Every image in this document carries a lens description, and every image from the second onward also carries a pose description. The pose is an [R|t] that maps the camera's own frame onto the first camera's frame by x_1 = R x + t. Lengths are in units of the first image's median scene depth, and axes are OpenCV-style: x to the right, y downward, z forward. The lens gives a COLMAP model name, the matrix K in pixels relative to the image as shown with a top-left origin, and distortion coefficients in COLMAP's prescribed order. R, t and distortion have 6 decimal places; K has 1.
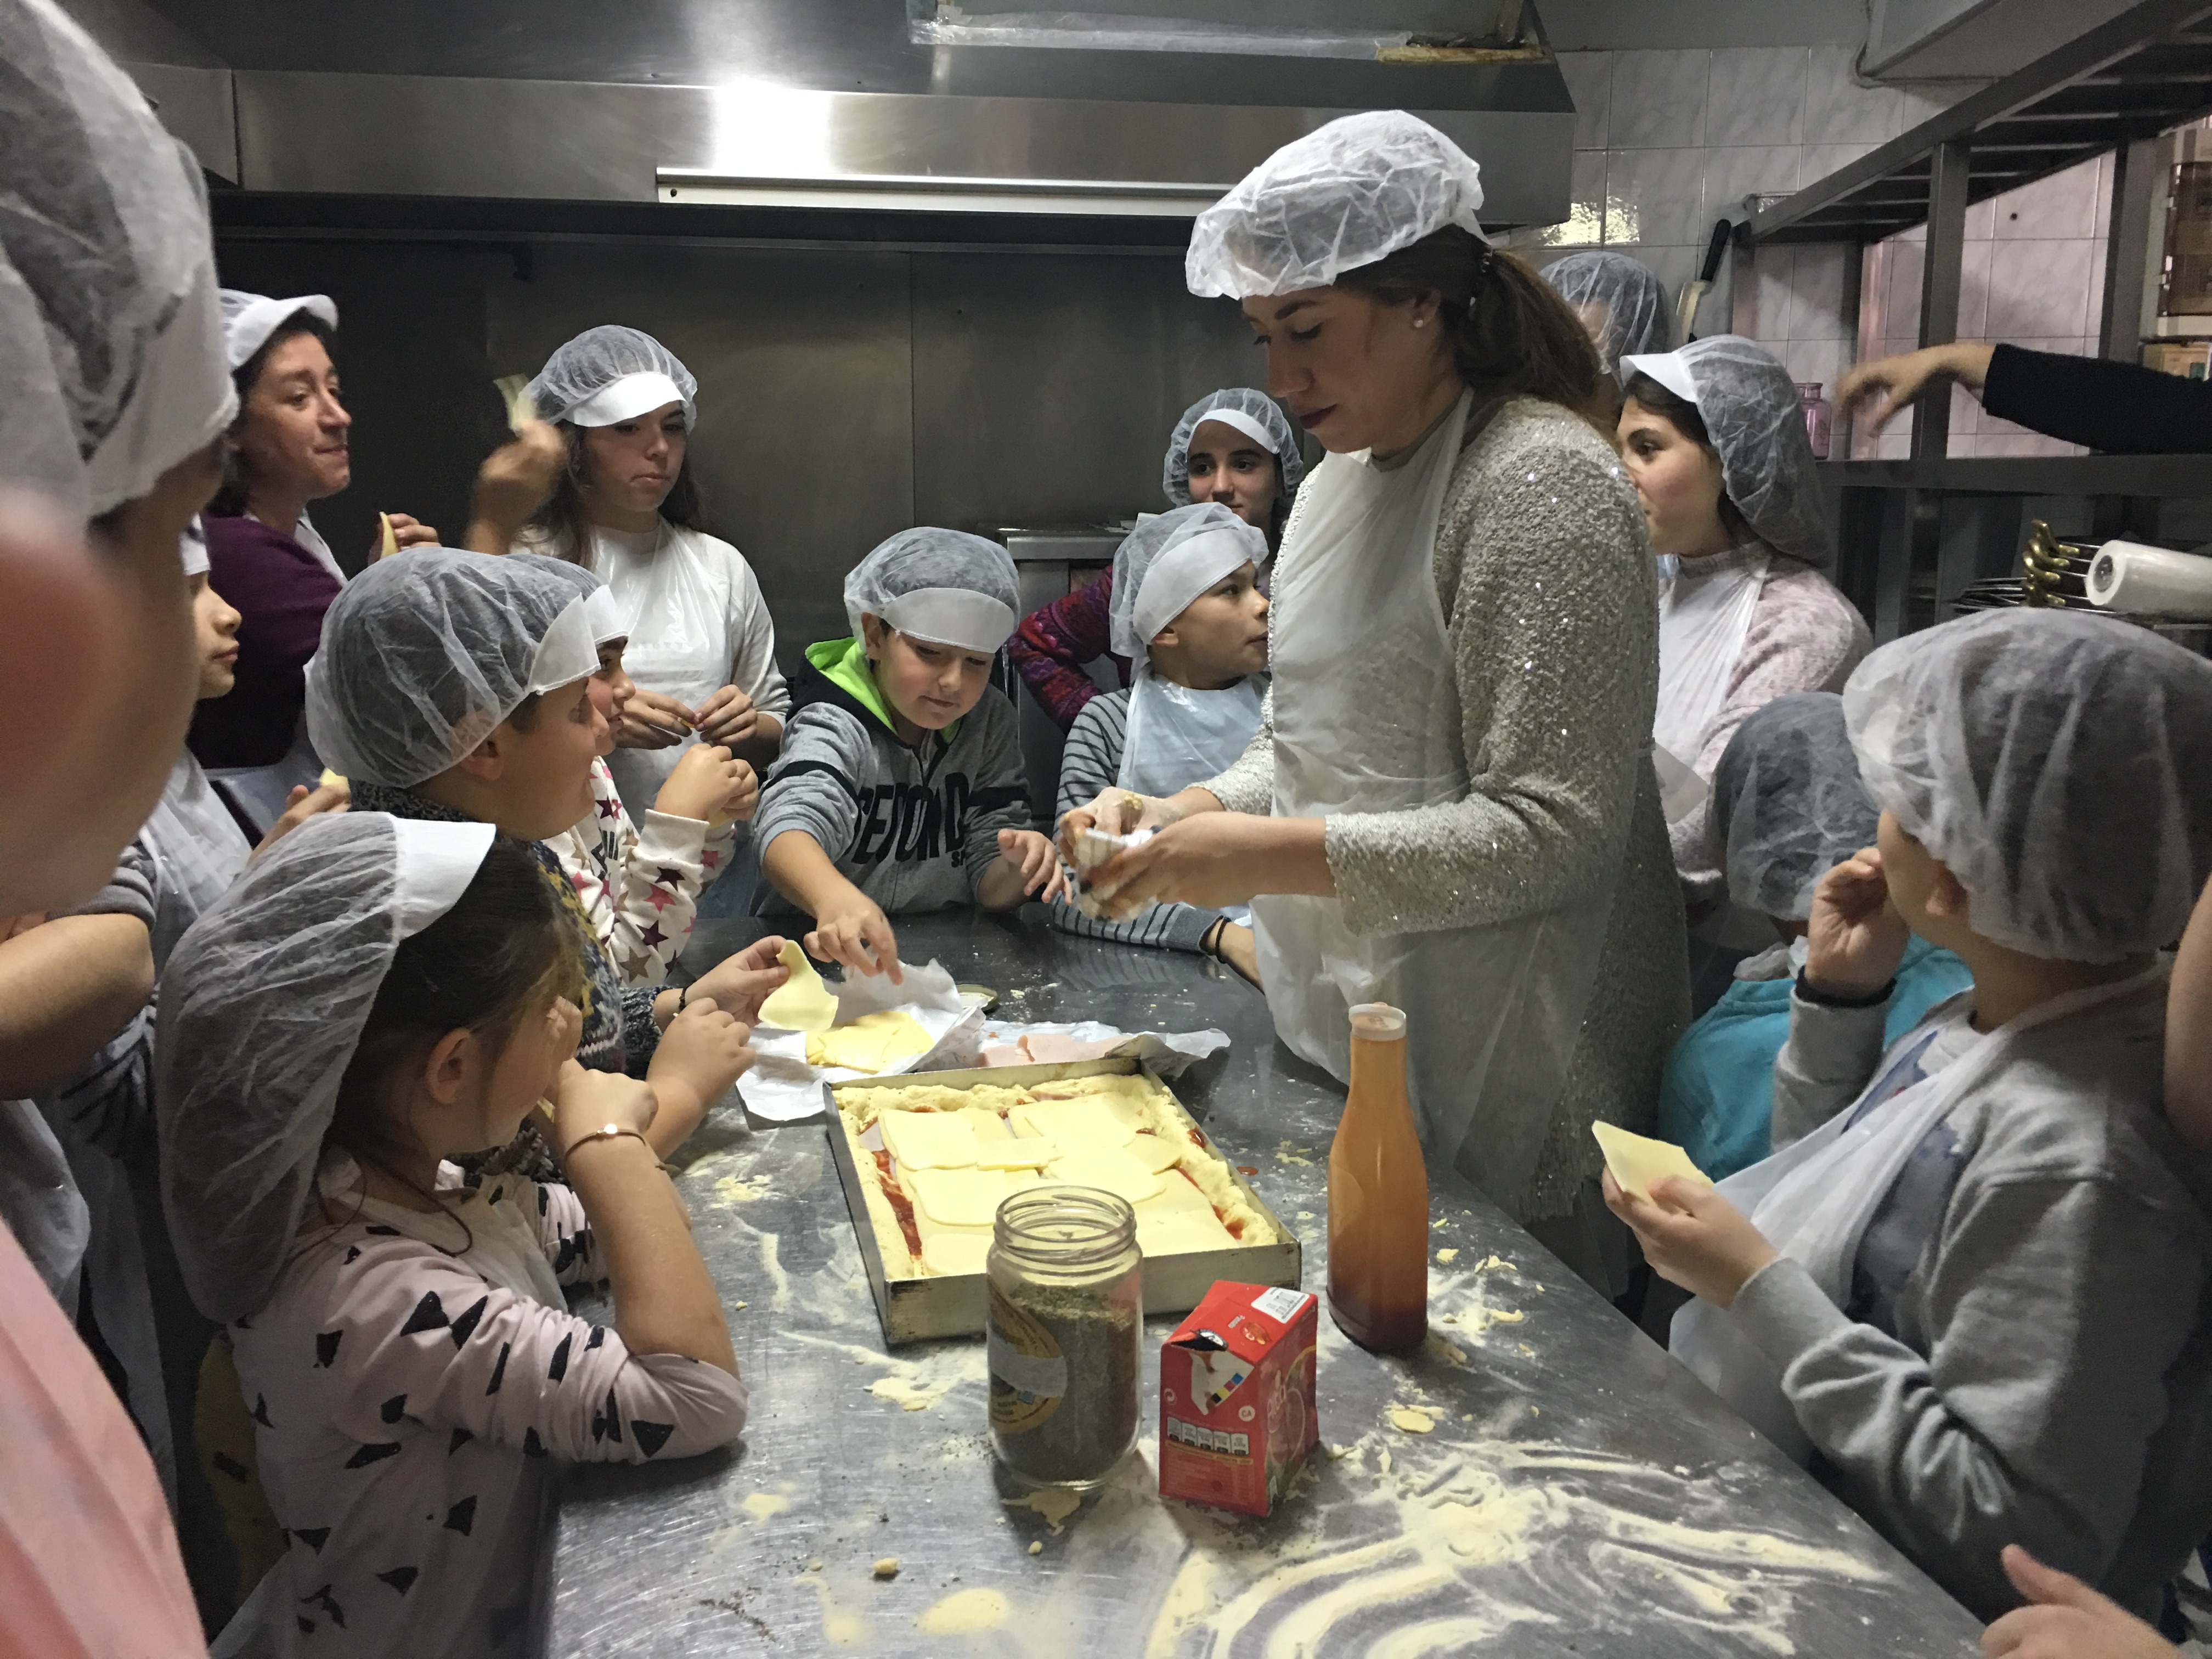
lens RADIAL K [[1878.7, 0, 1086.6], [0, 1878.7, 826.2], [0, 0, 1]] dist [0.065952, -0.098307]
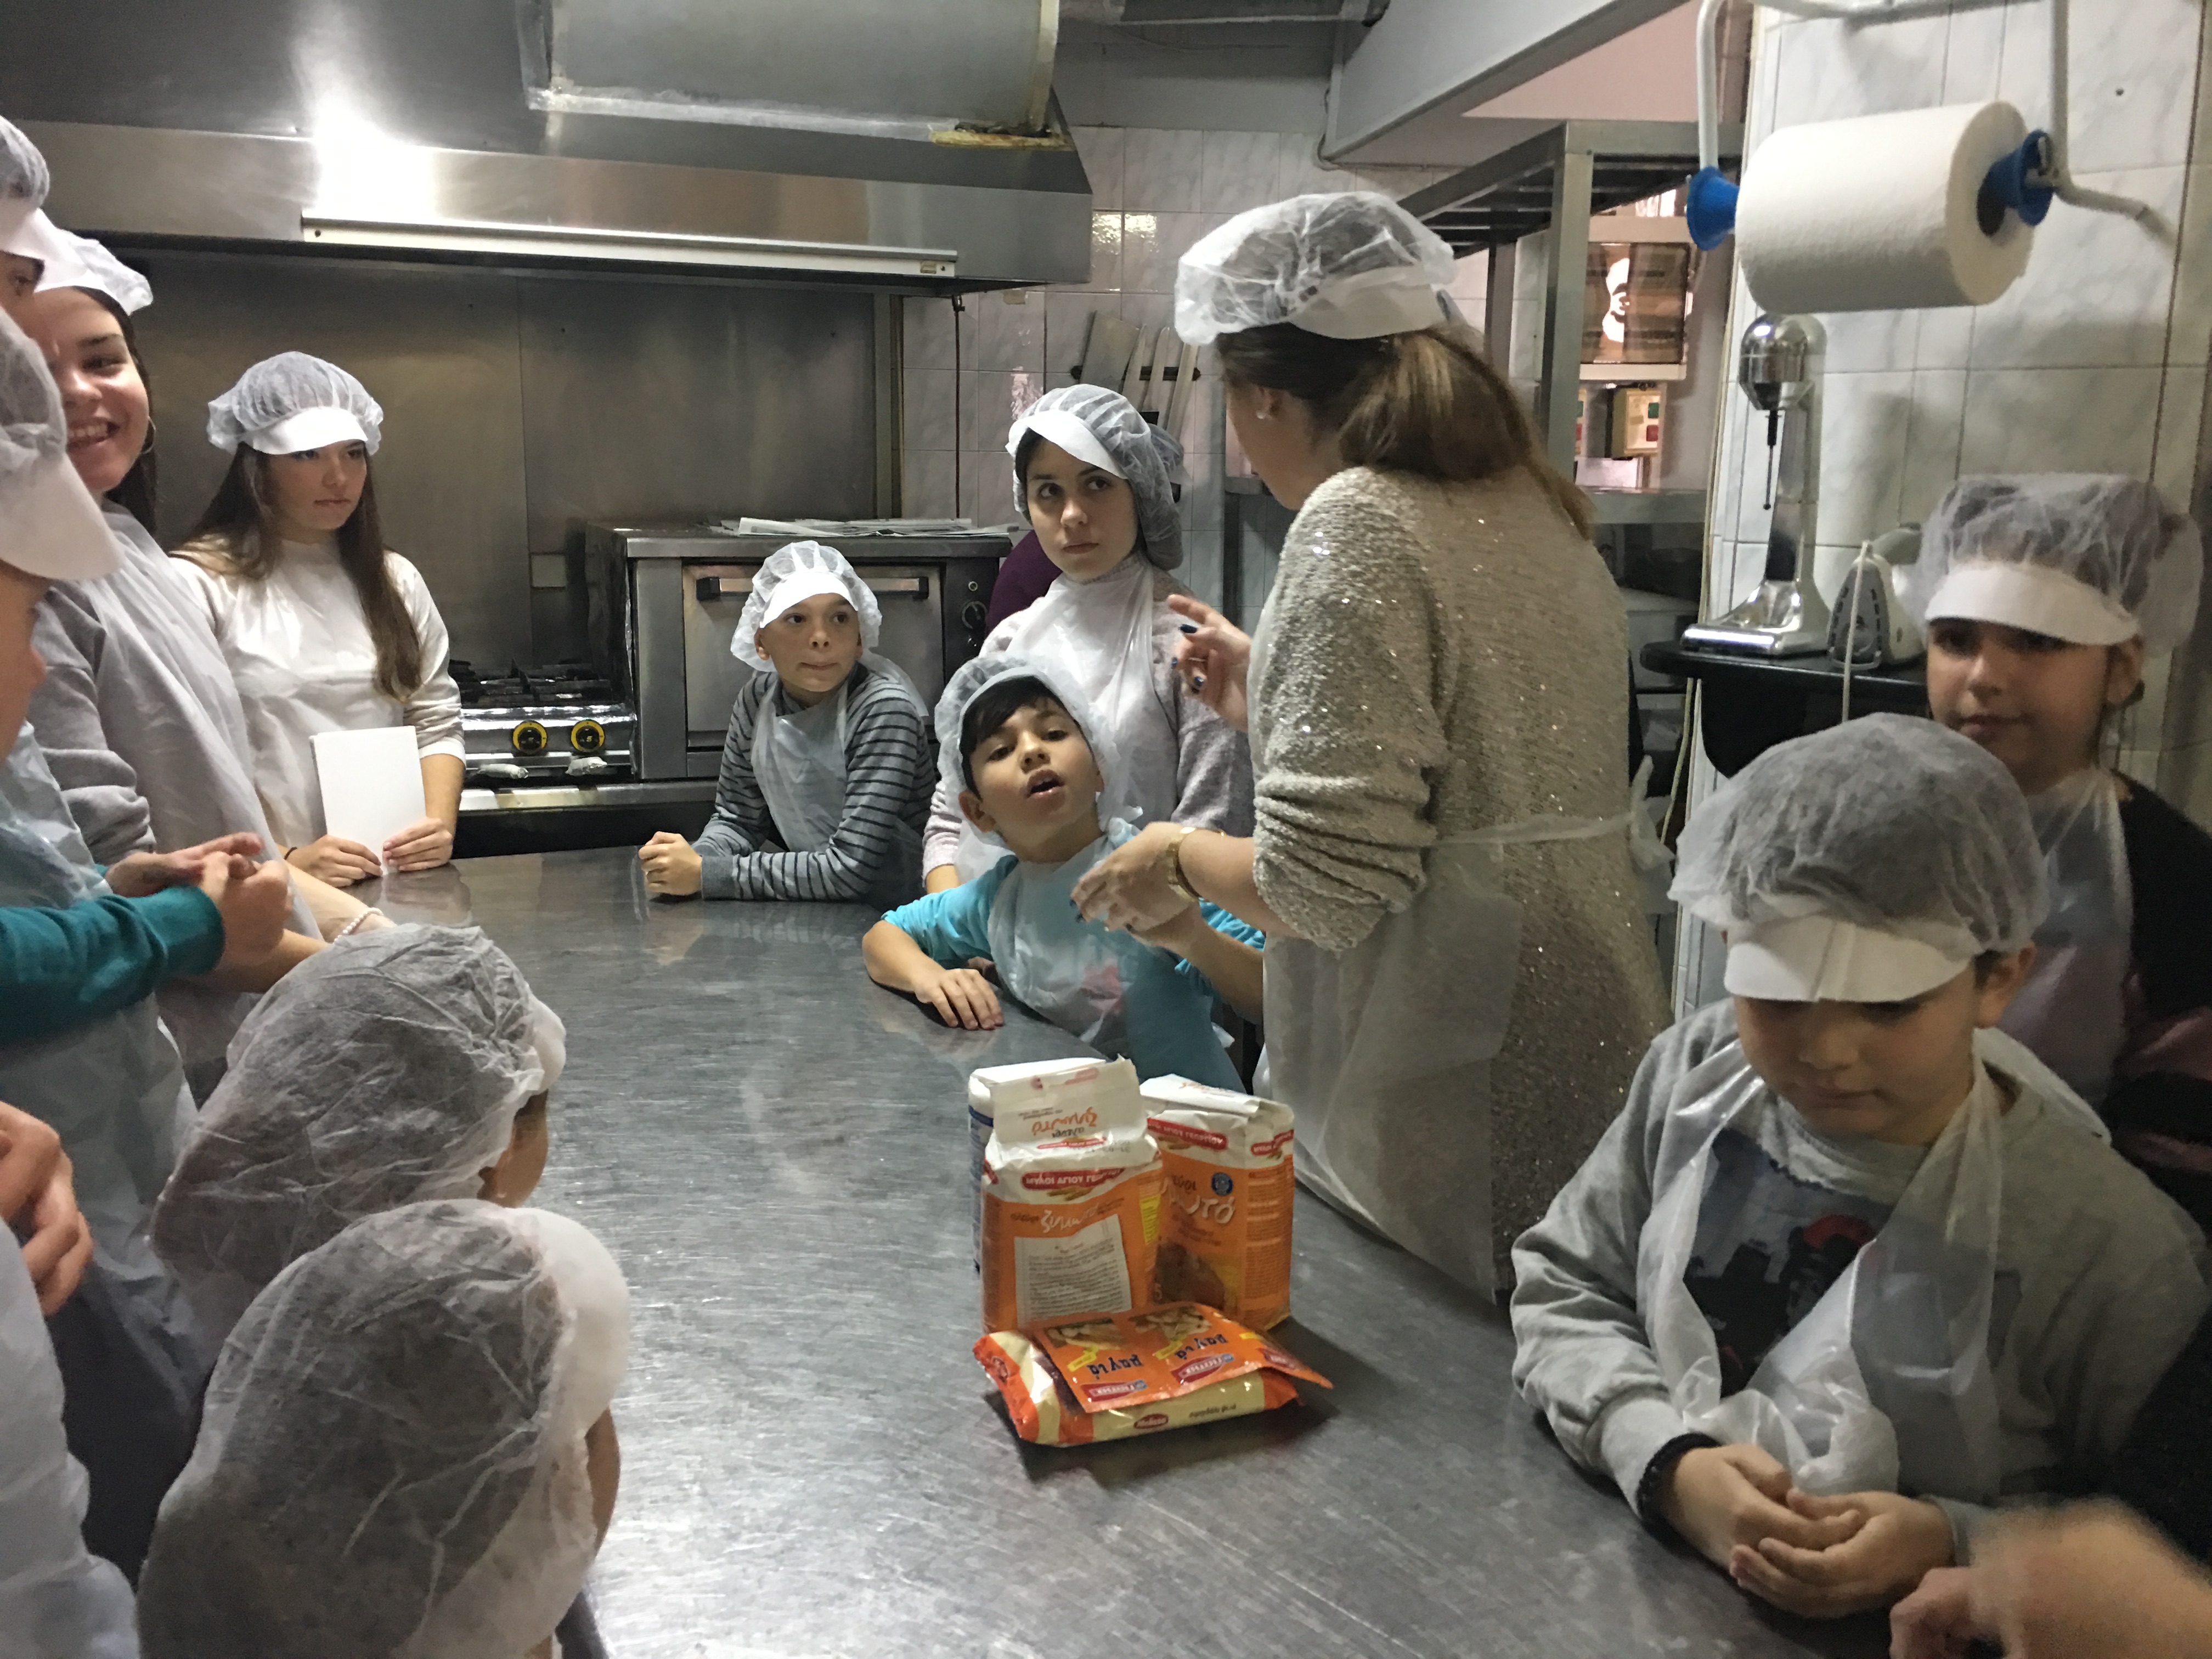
lens RADIAL K [[1878.7, 0, 1077.7], [0, 1878.7, 839.6], [0, 0, 1]] dist [0.065952, -0.098307]
pose [[0.975178, -0.031380, 0.219188, -0.032412], [0.027786, 0.999424, 0.019464, 0.017215], [-0.219672, -0.012890, 0.975489, -0.195513]]
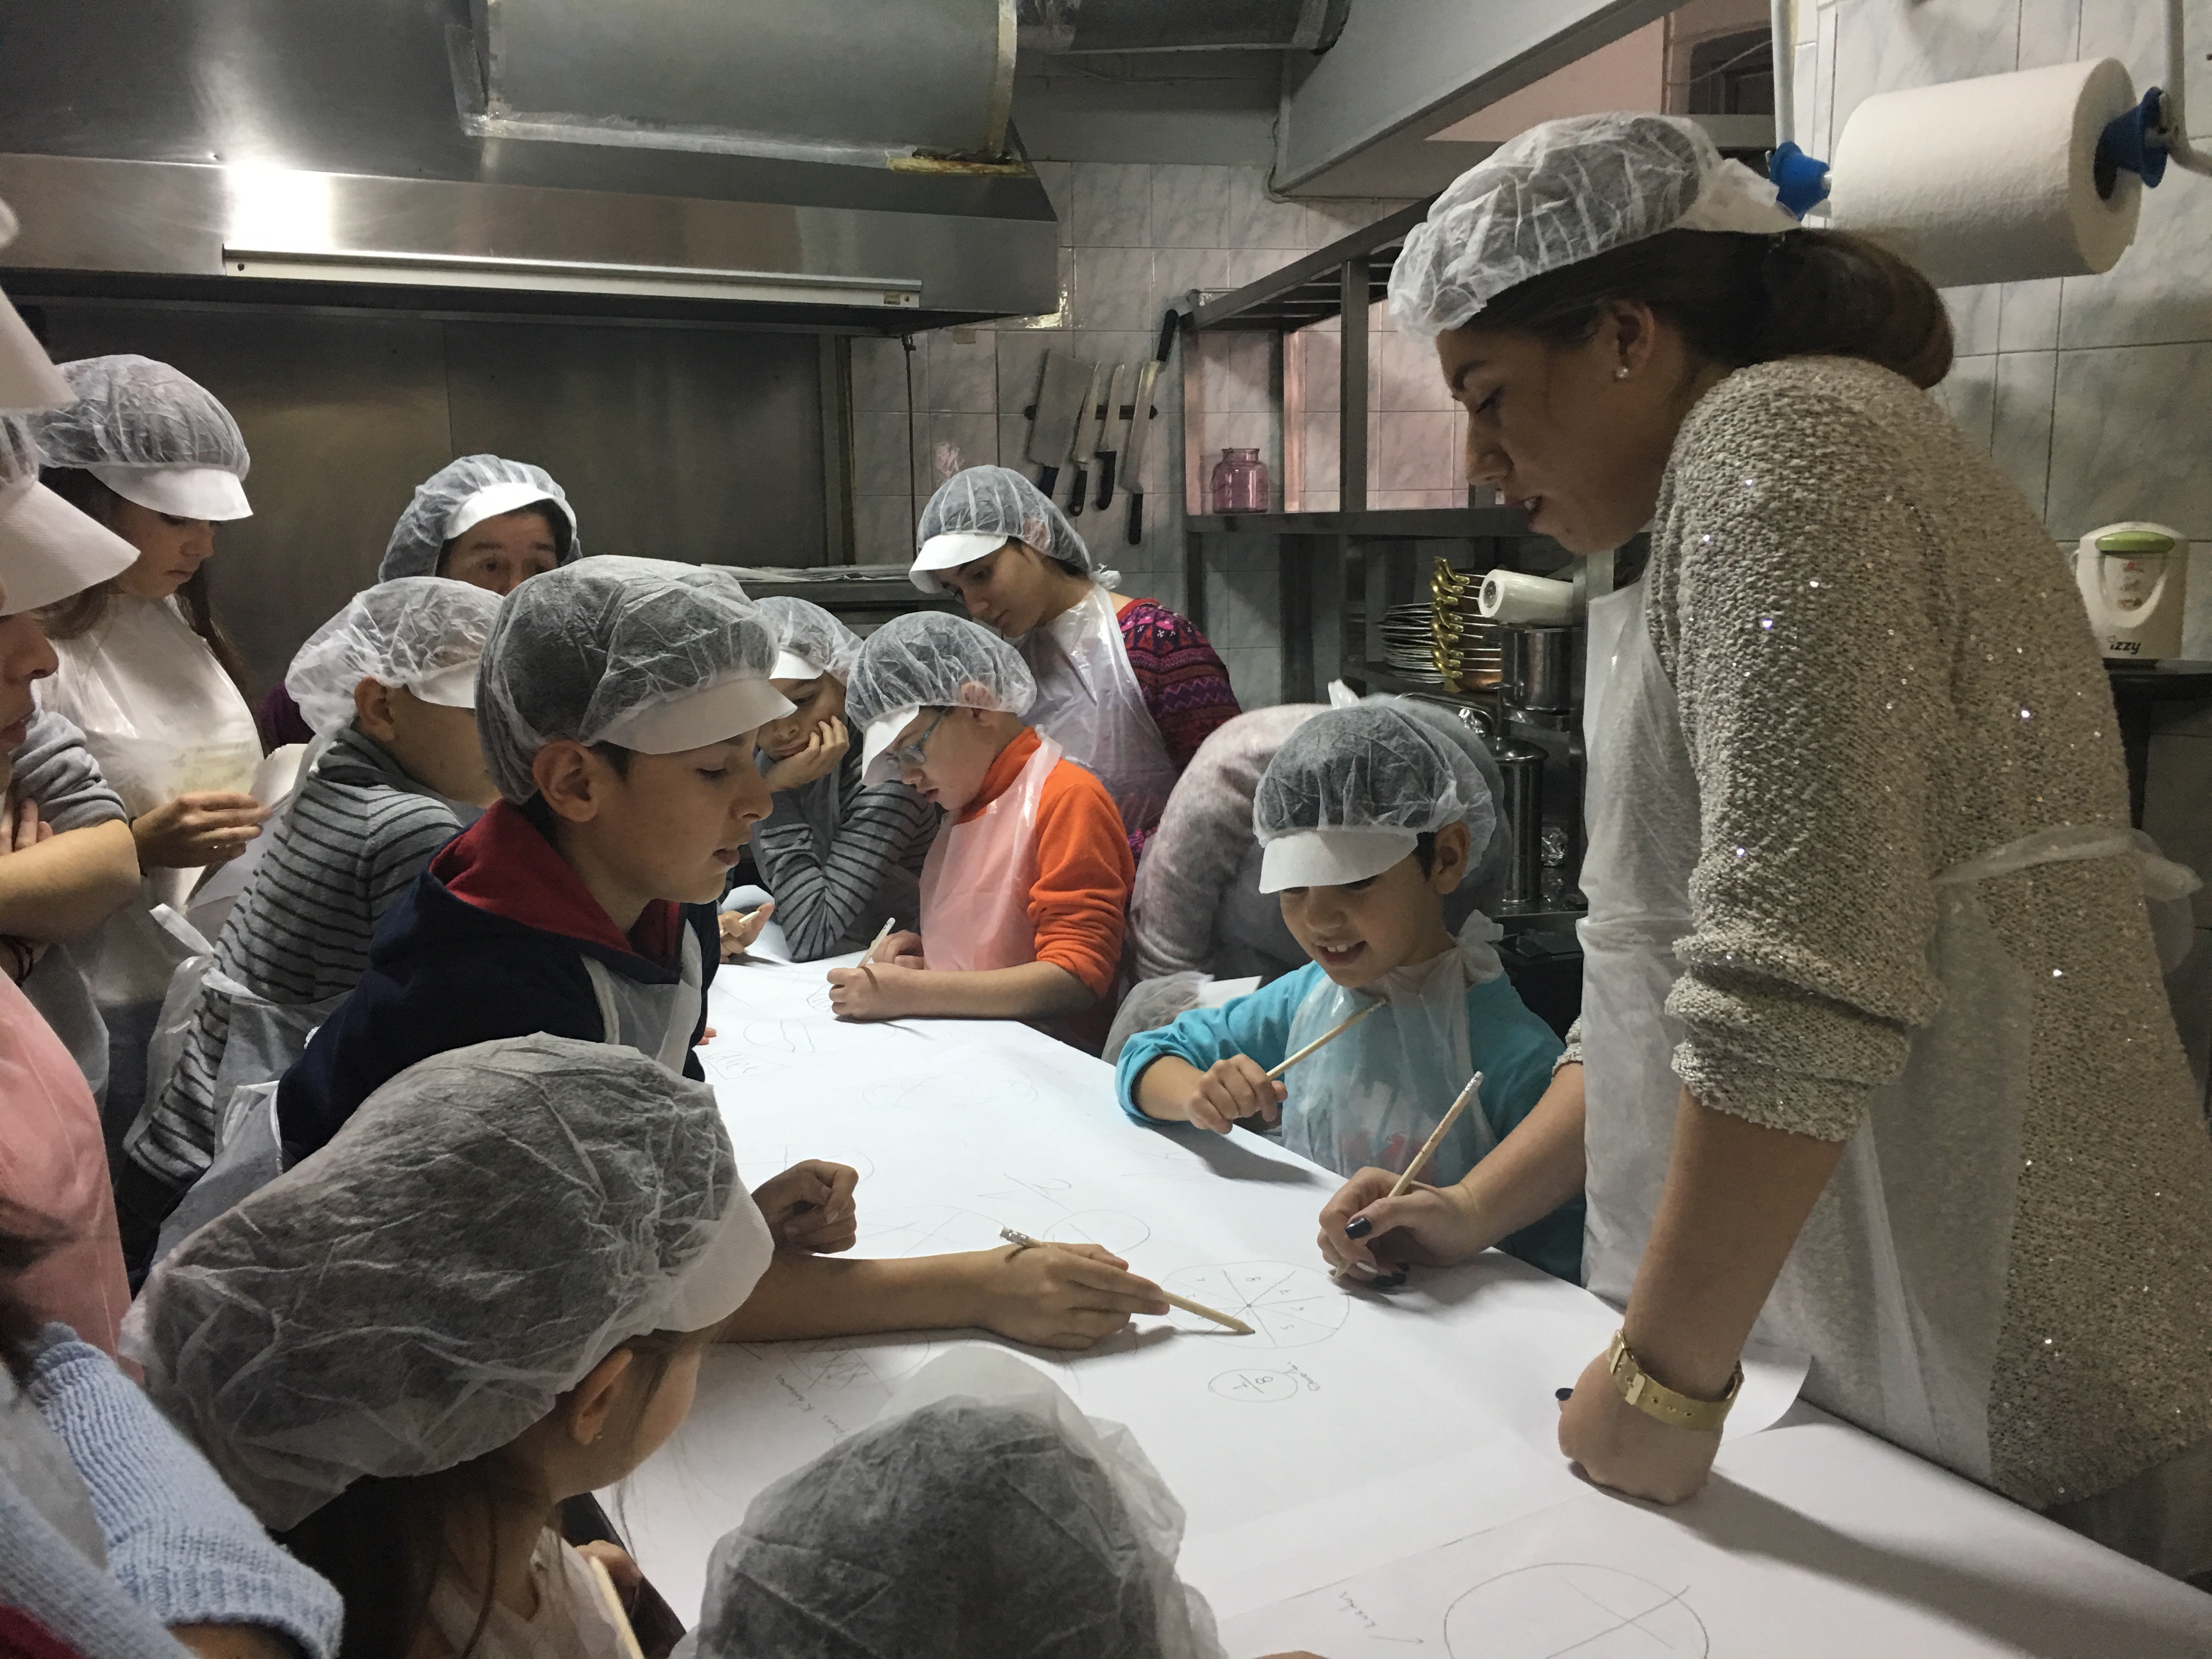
lens RADIAL K [[1878.7, 0, 1097.4], [0, 1878.7, 833.8], [0, 0, 1]] dist [0.065952, -0.098307]
pose [[0.956722, -0.058905, 0.284978, -0.075636], [0.065830, 0.997721, -0.014776, 0.023308], [-0.283458, 0.032897, 0.958420, -0.121062]]
